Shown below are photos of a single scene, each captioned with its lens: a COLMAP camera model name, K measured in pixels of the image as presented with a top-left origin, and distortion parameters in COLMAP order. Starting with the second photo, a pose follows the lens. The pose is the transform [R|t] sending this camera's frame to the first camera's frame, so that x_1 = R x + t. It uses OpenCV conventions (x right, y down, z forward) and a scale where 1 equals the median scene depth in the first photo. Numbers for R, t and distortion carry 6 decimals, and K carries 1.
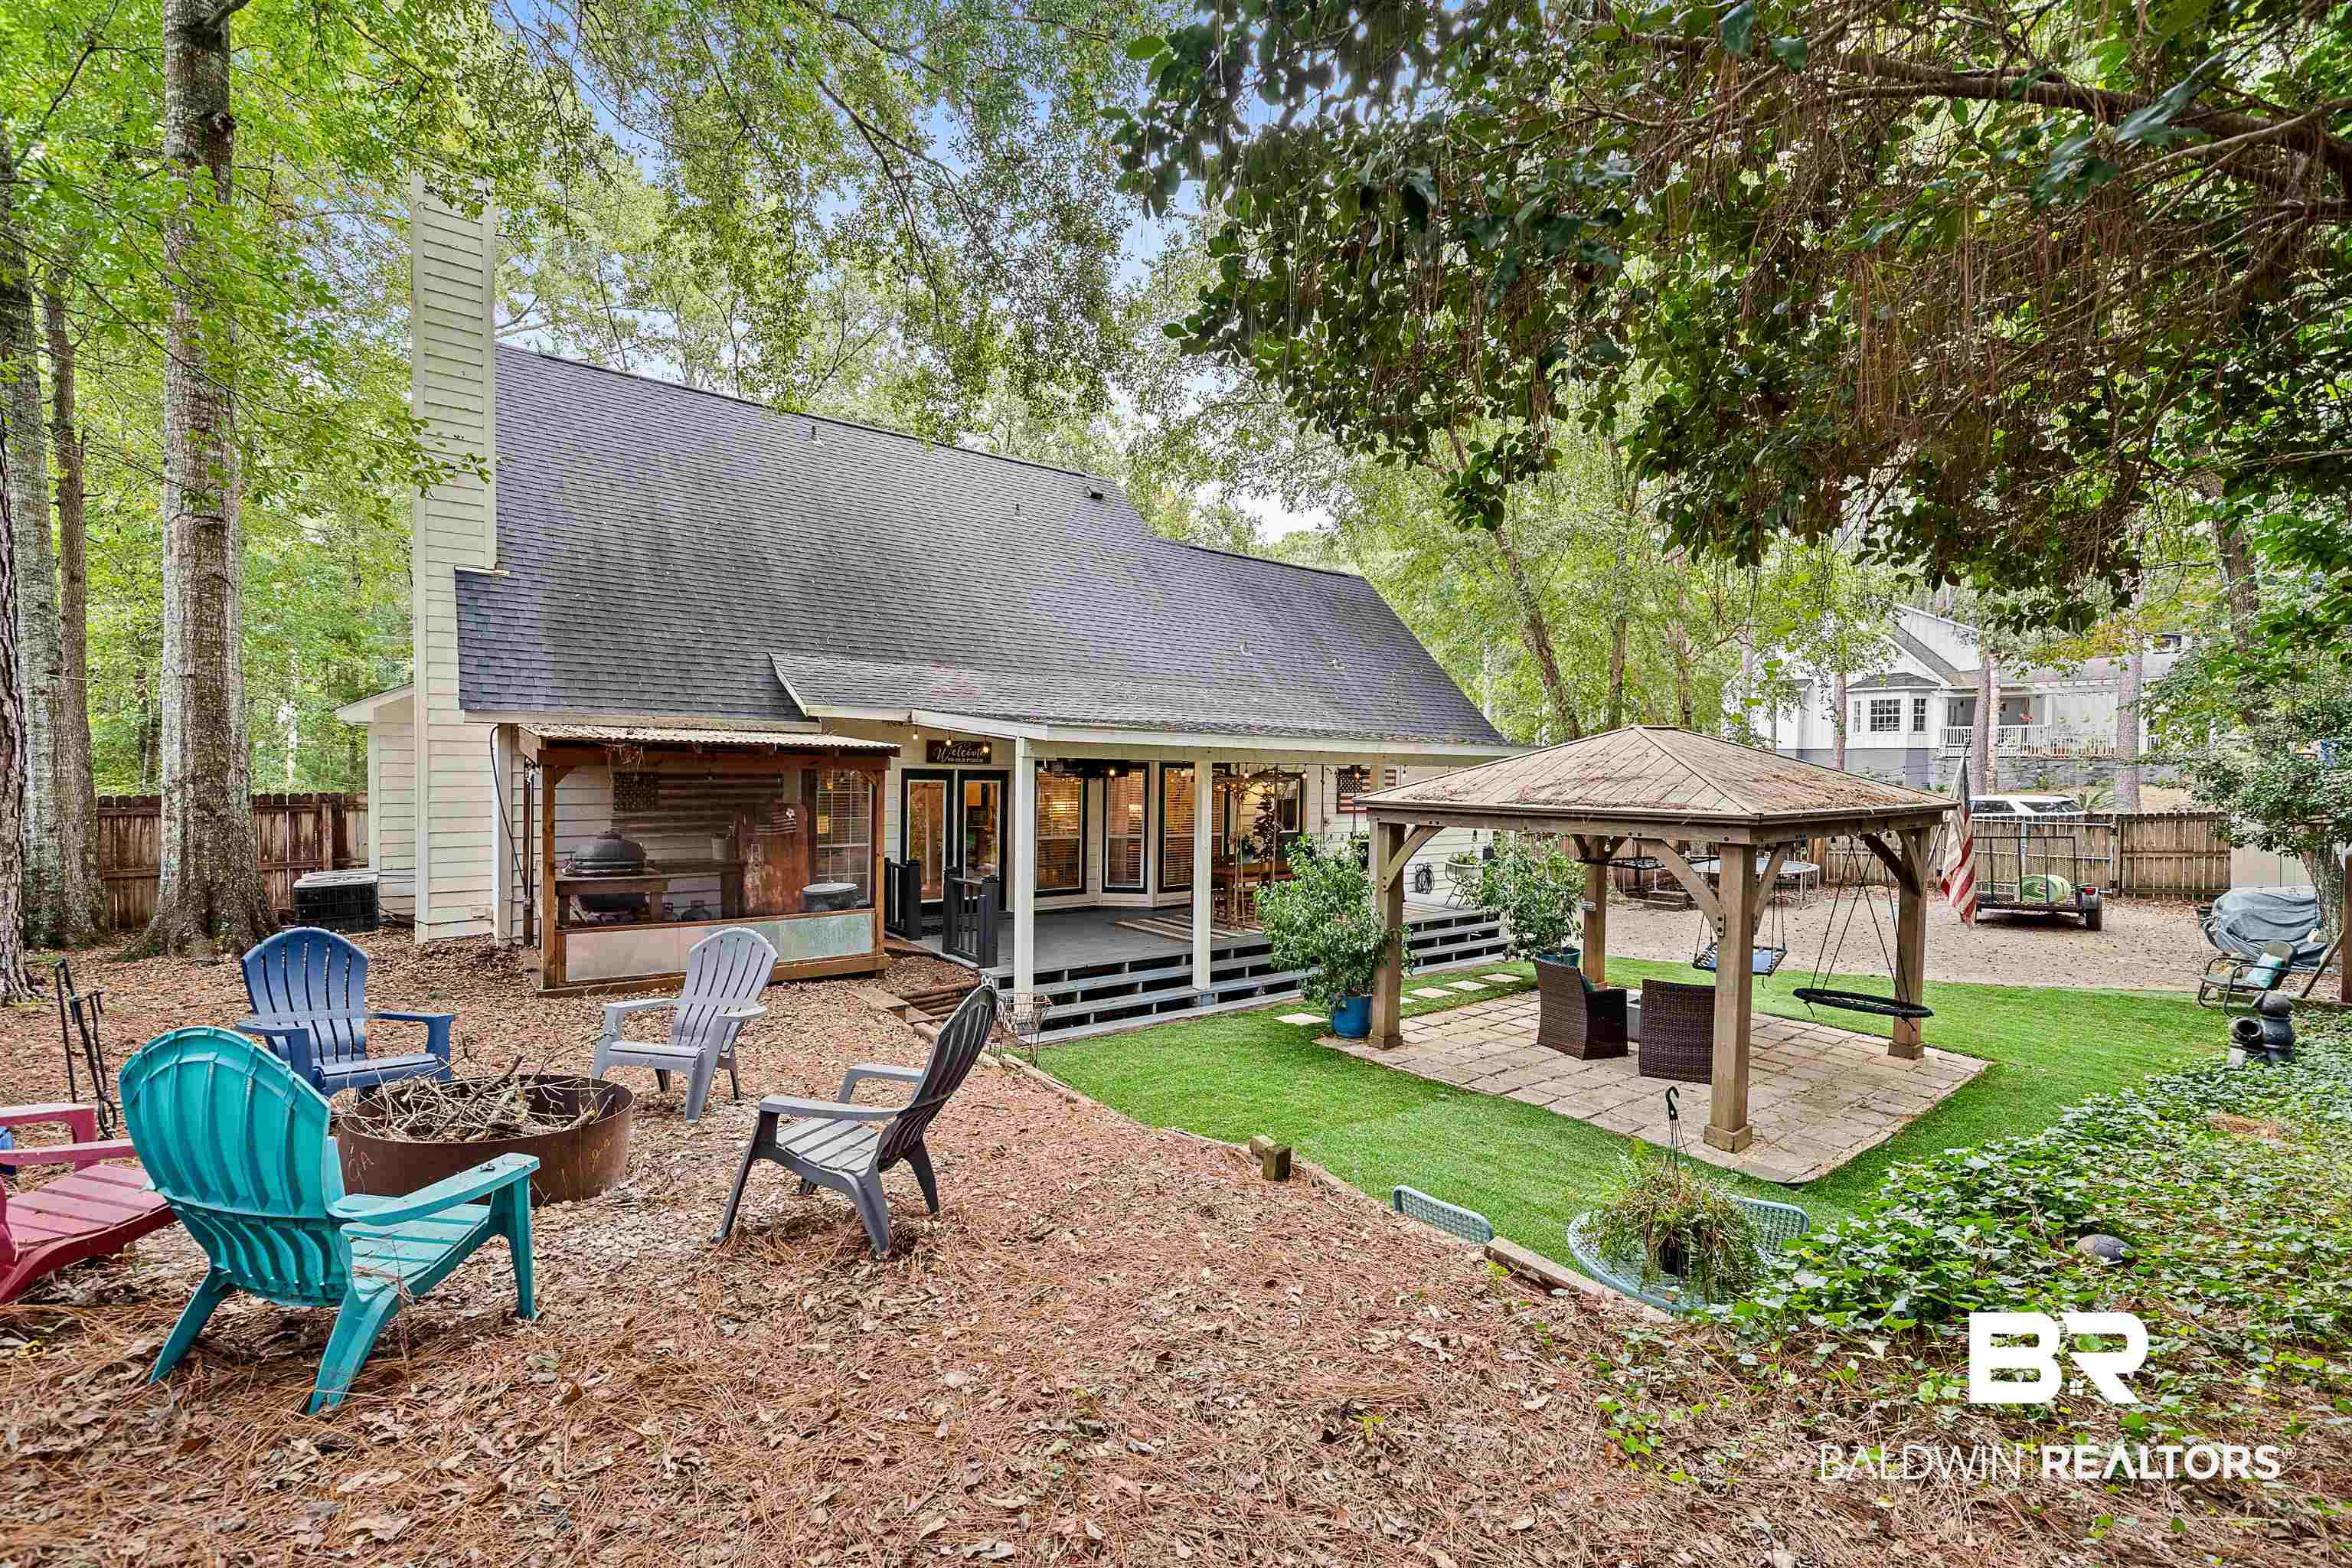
lens RADIAL K [[956.4, 0, 1184.7], [0, 956.4, 780.5], [0, 0, 1]] dist [-0.000231, -0.000969]
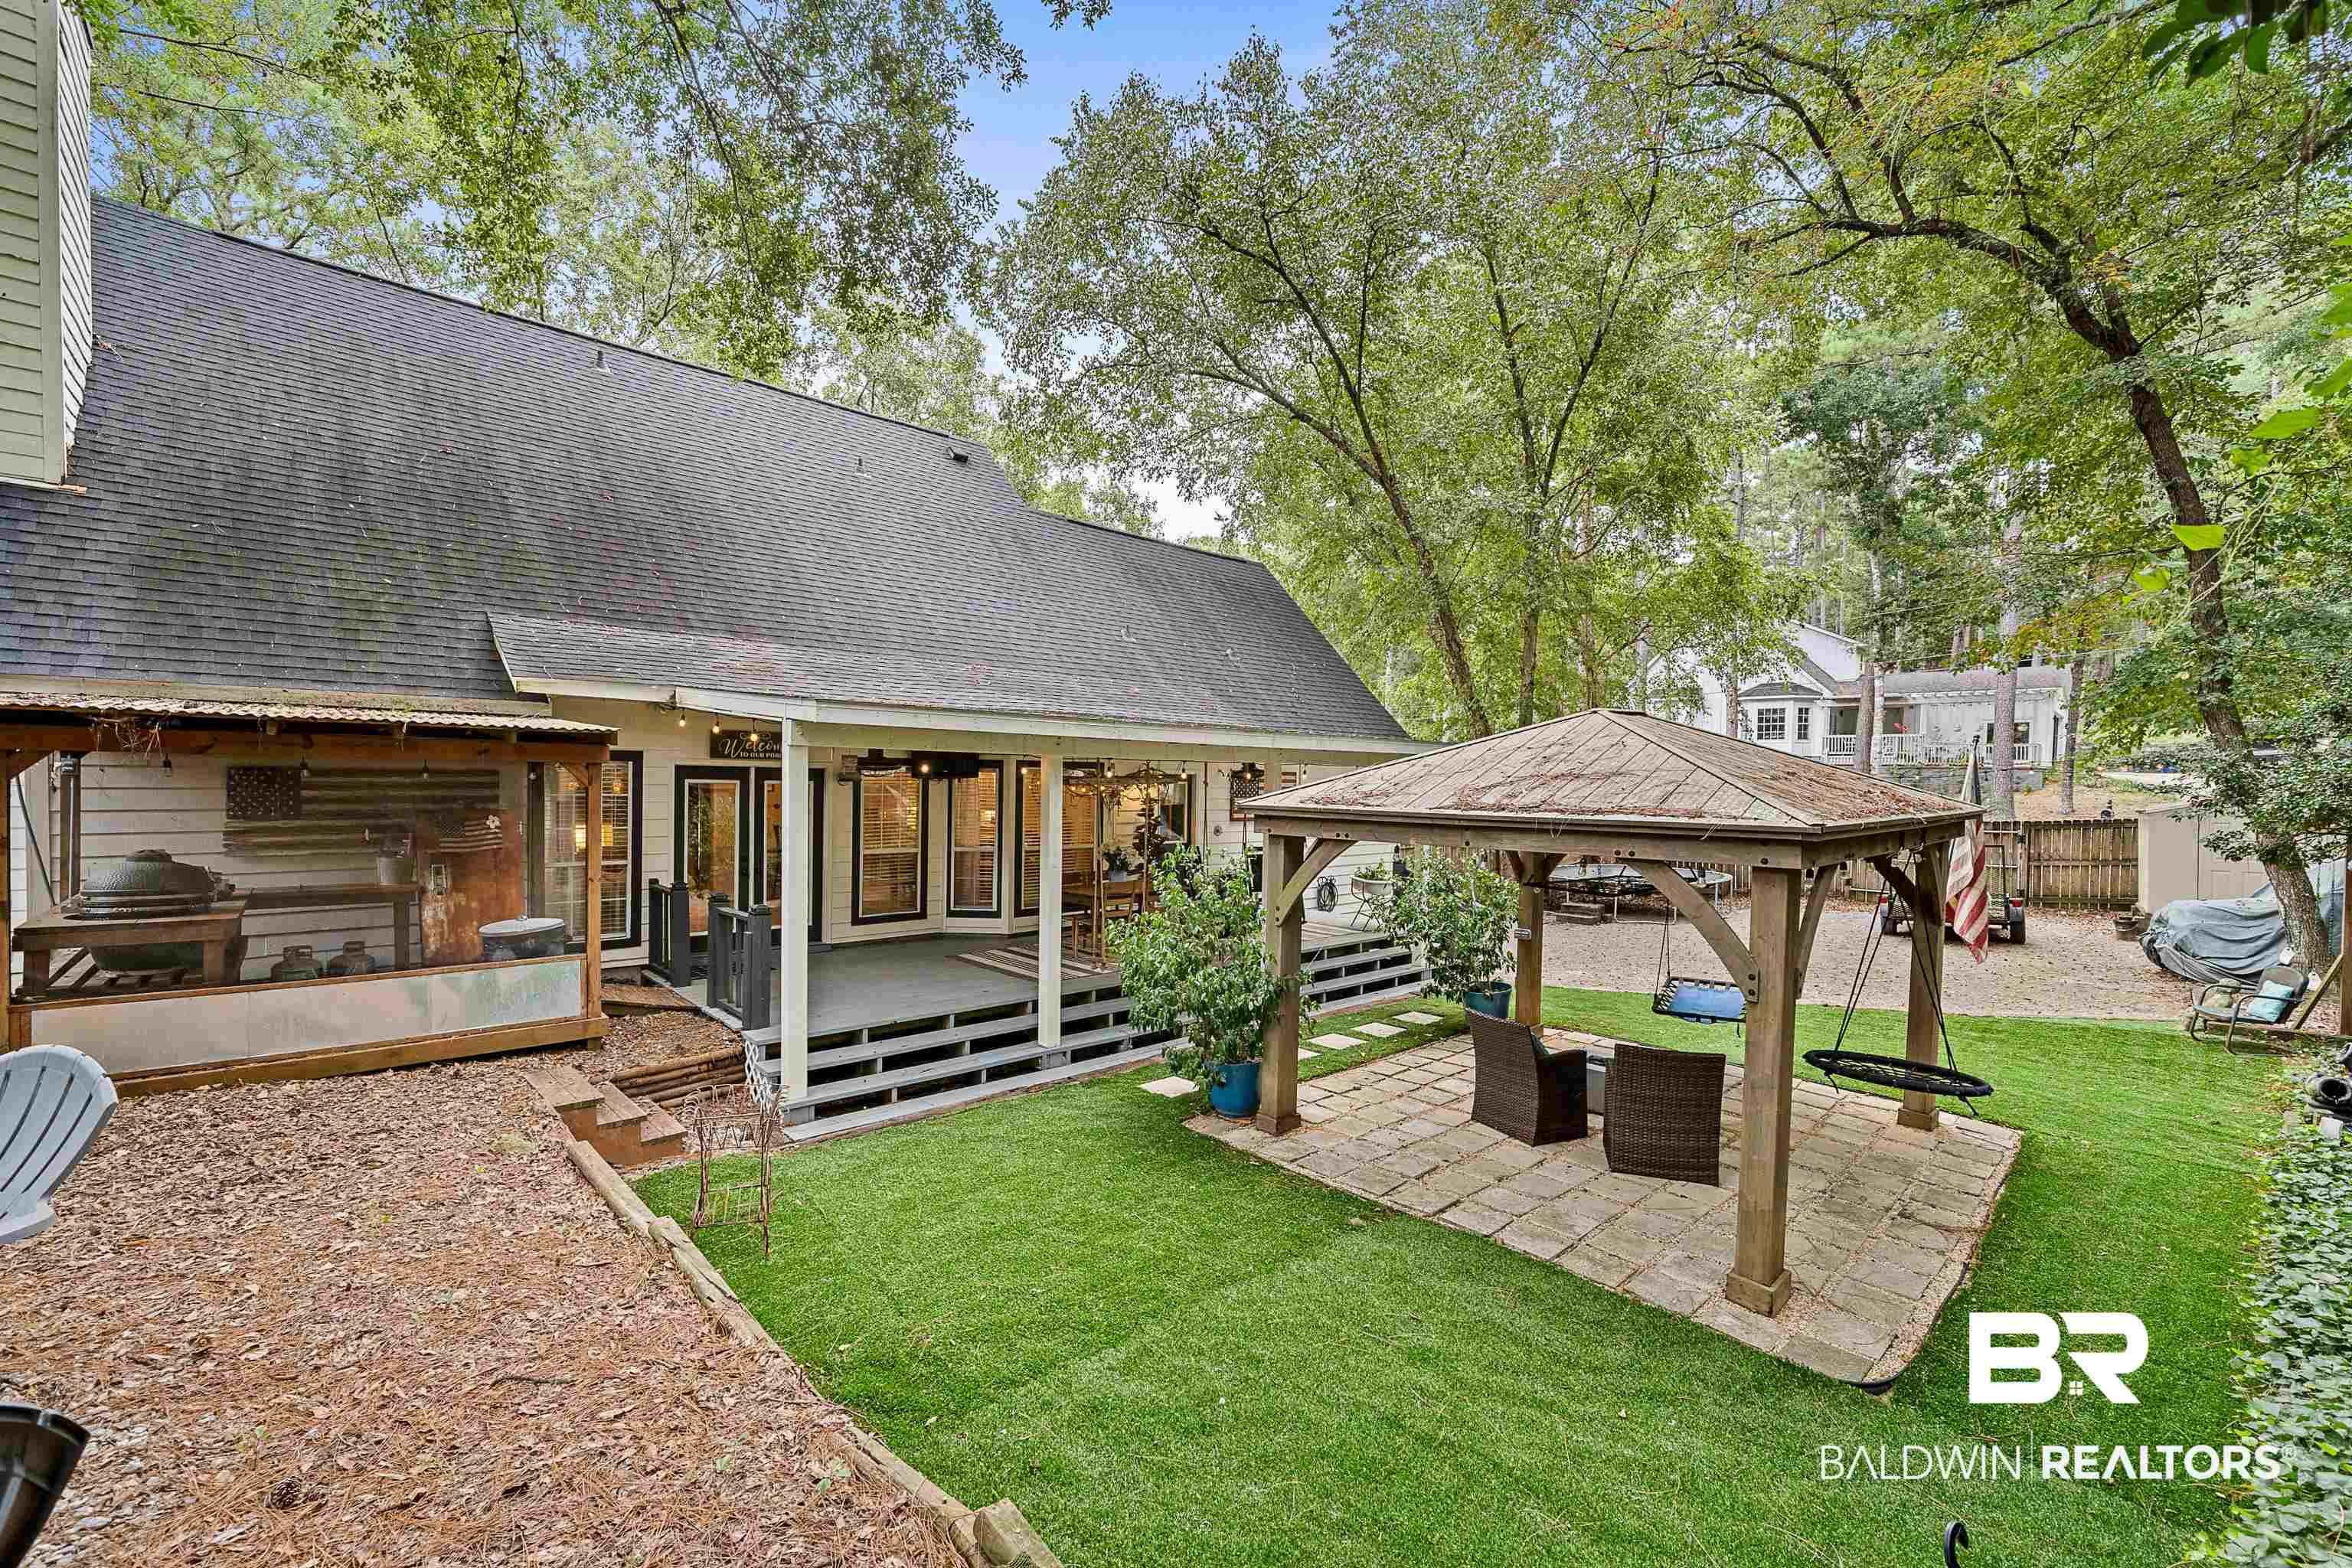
lens RADIAL K [[956.4, 0, 1171.7], [0, 956.4, 786.9], [0, 0, 1]] dist [-0.000231, -0.000969]
pose [[0.996349, 0.002709, 0.085331, 0.045417], [-0.002714, 0.999996, -0.000056, 0.004708], [-0.085331, -0.000176, 0.996353, 0.189706]]
